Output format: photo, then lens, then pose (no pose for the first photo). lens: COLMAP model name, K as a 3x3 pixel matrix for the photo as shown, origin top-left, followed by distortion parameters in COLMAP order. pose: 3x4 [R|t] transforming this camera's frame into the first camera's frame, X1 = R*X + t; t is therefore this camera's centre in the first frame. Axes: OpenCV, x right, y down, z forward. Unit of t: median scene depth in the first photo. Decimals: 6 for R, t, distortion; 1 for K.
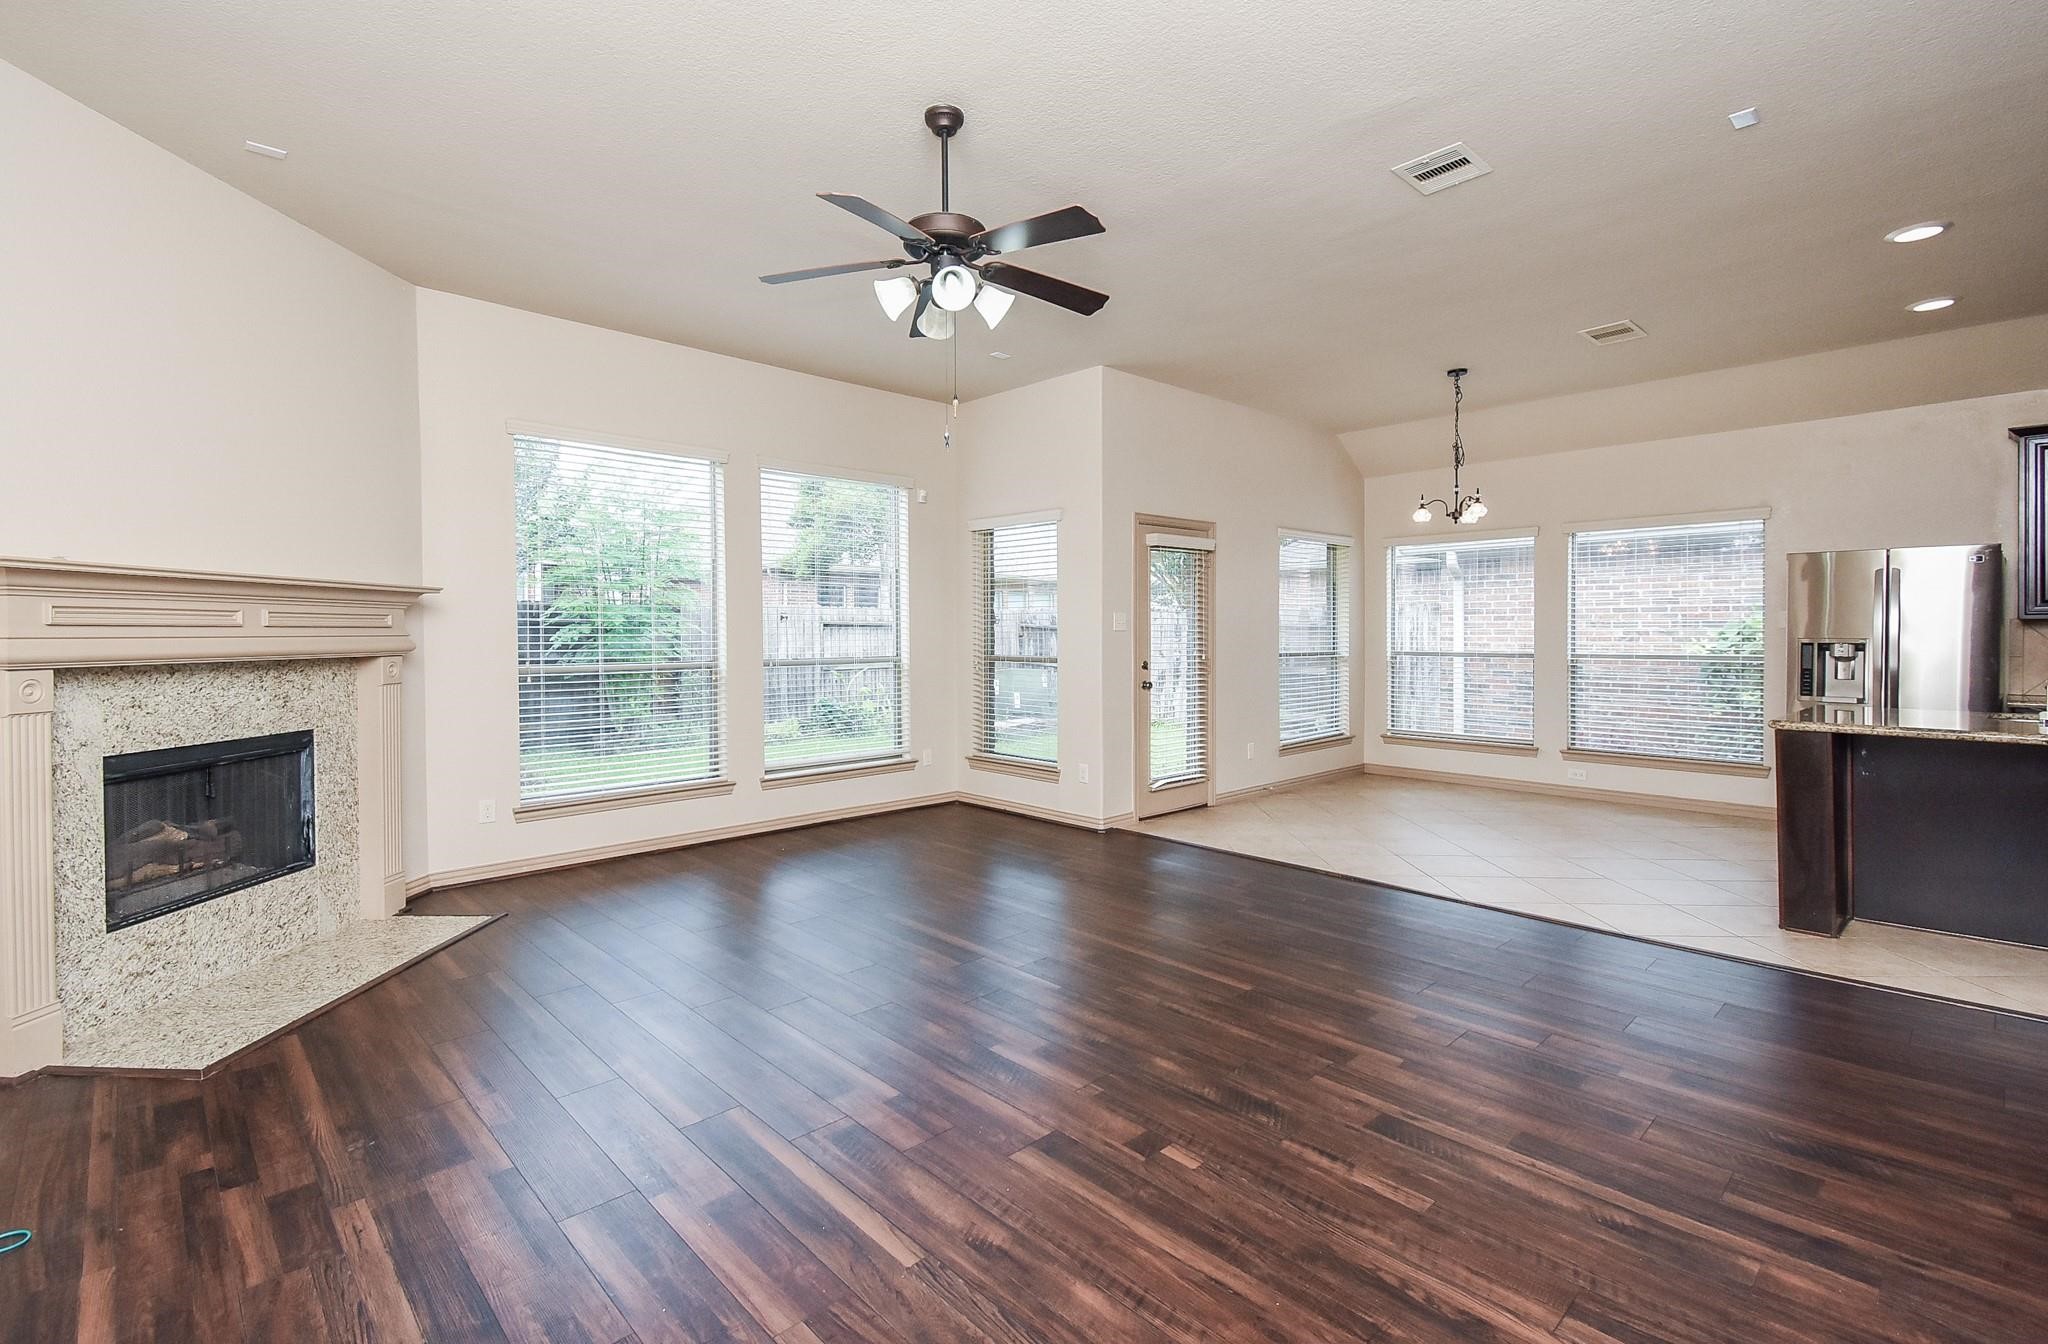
lens RADIAL K [[929.3, 0, 1021.2], [0, 929.3, 640.7], [0, 0, 1]] dist [0.022064, -0.021087]
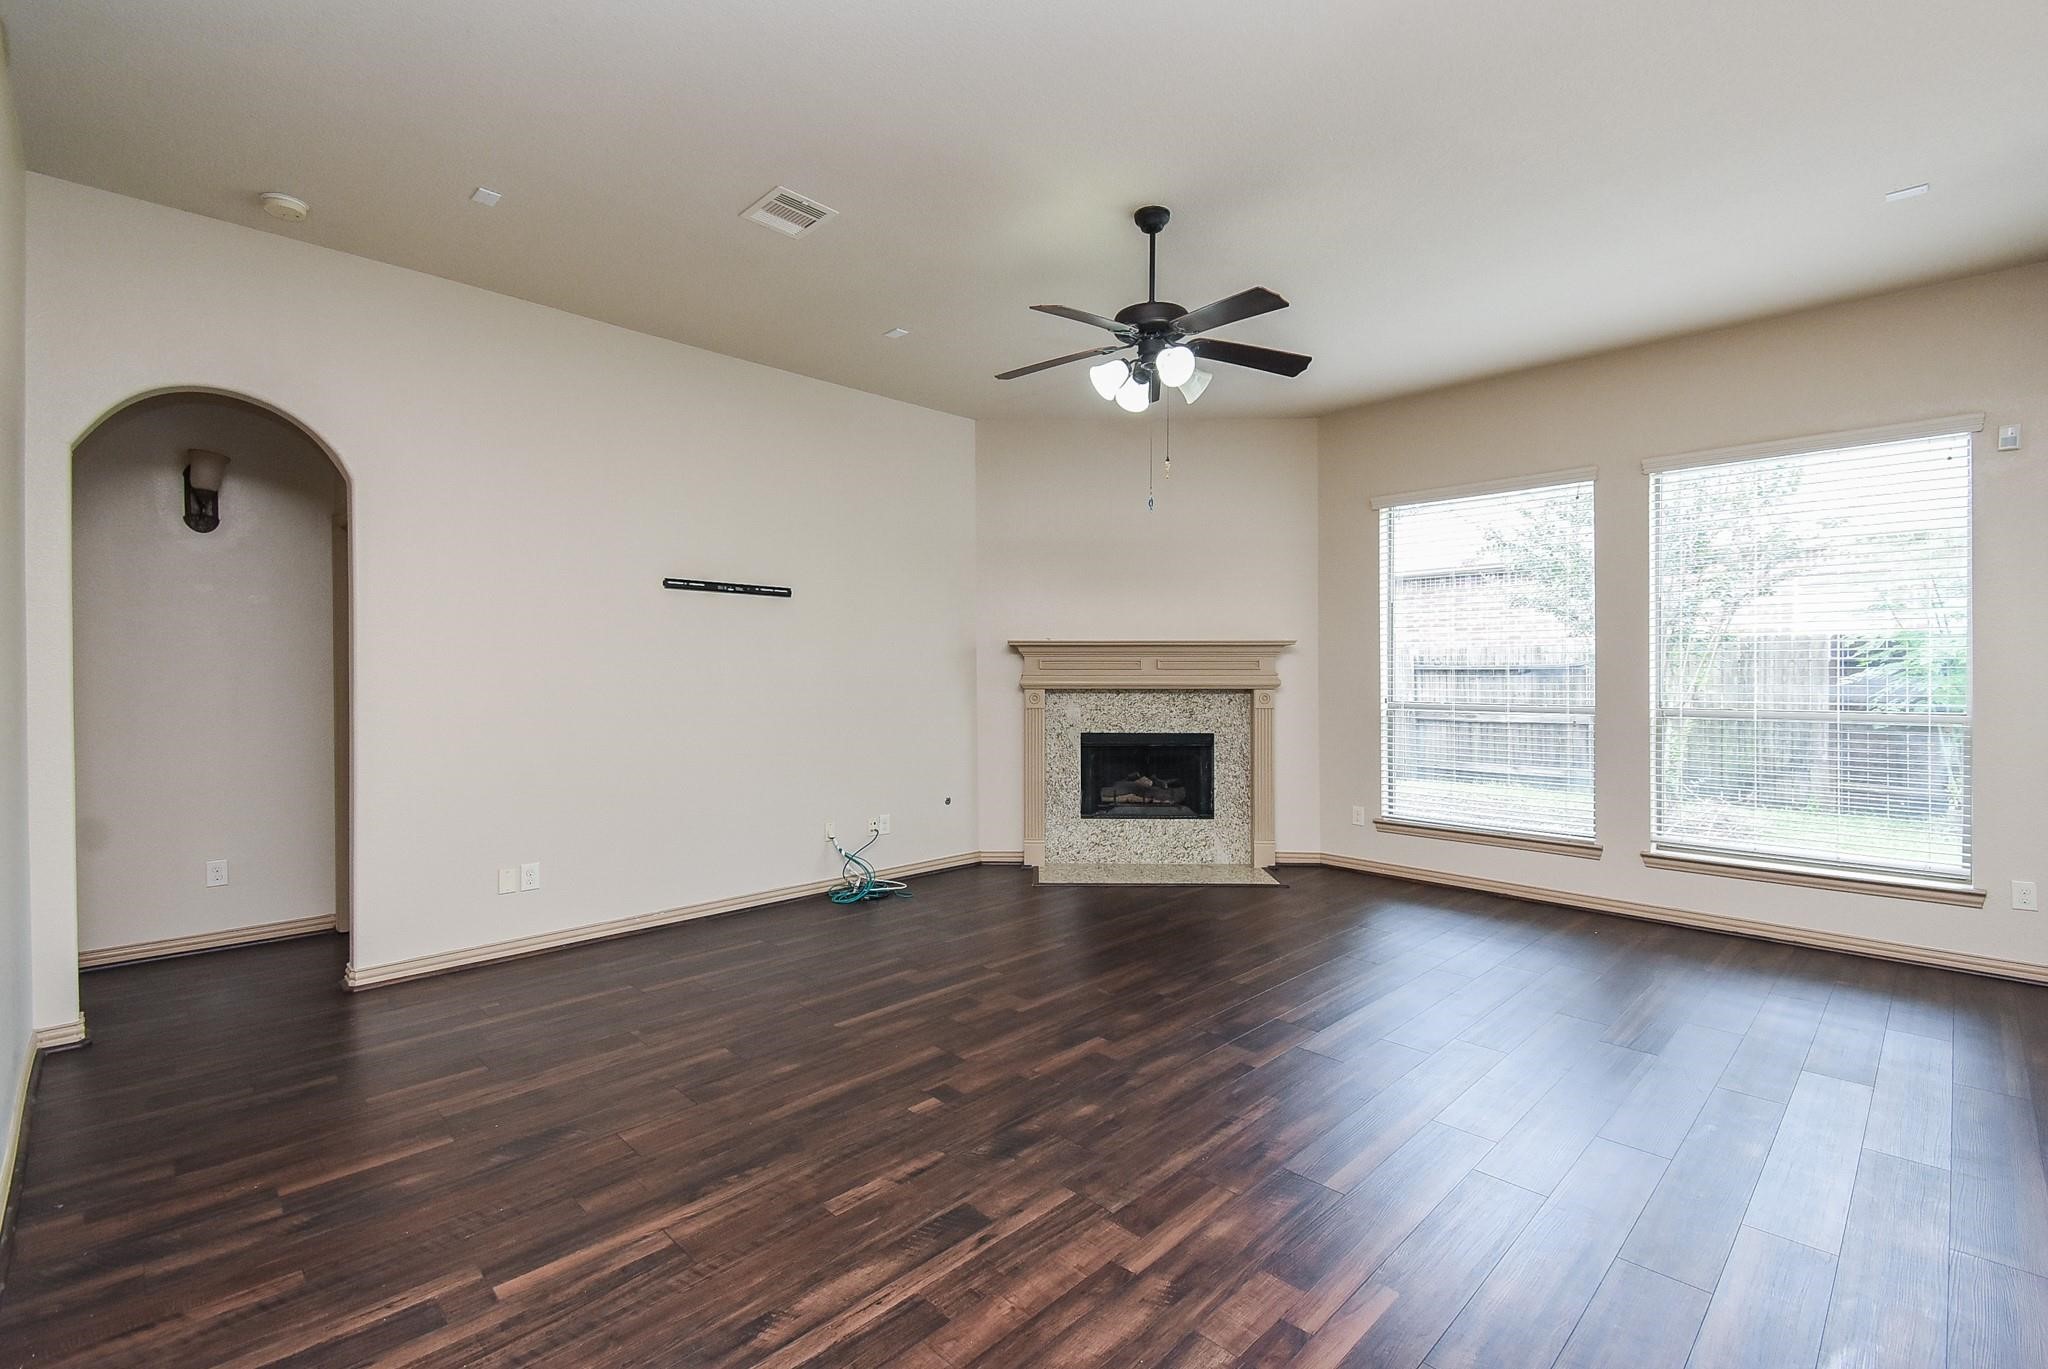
lens RADIAL K [[914.0, 0, 1017.7], [0, 914.0, 673.3], [0, 0, 1]] dist [0.002863, -0.000368]
pose [[0.015031, 0.009635, -0.999841, 1.095270], [-0.012061, 0.999883, 0.009455, -0.025190], [0.999814, 0.011917, 0.015145, 0.872757]]
